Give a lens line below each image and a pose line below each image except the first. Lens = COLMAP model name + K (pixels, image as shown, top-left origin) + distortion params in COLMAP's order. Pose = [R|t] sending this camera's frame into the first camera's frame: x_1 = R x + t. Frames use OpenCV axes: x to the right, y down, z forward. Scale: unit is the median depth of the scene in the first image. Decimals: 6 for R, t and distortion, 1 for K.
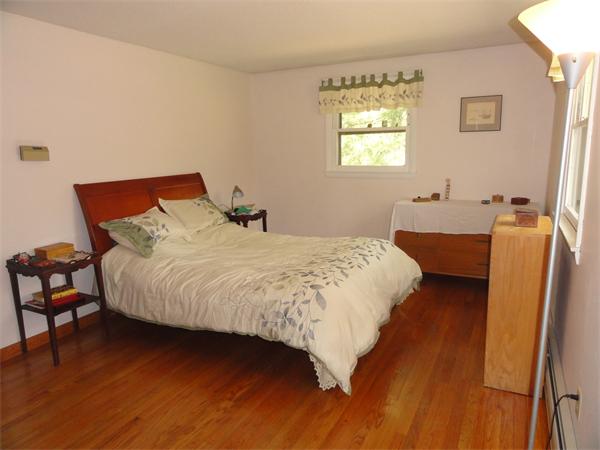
lens RADIAL K [[405.9, 0, 297.9], [0, 405.9, 224.4], [0, 0, 1]] dist [-0.002895, -0.001169]
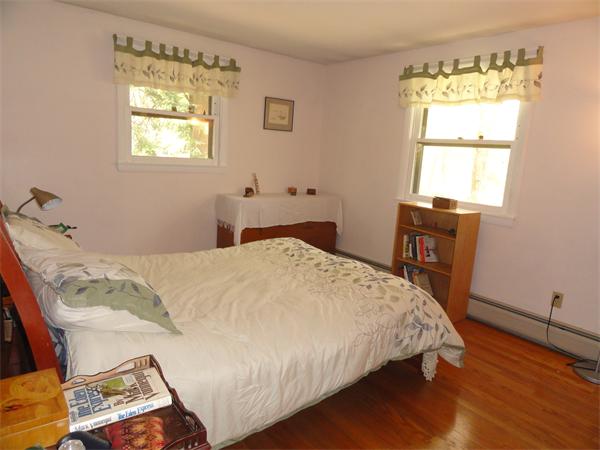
lens RADIAL K [[426.1, 0, 292.6], [0, 426.1, 222.9], [0, 0, 1]] dist [0.001697, -0.003183]
pose [[0.400343, -0.122692, 0.908115, -0.602379], [0.088056, 0.991561, 0.095147, -0.082254], [-0.912125, 0.041873, 0.407768, 0.479474]]
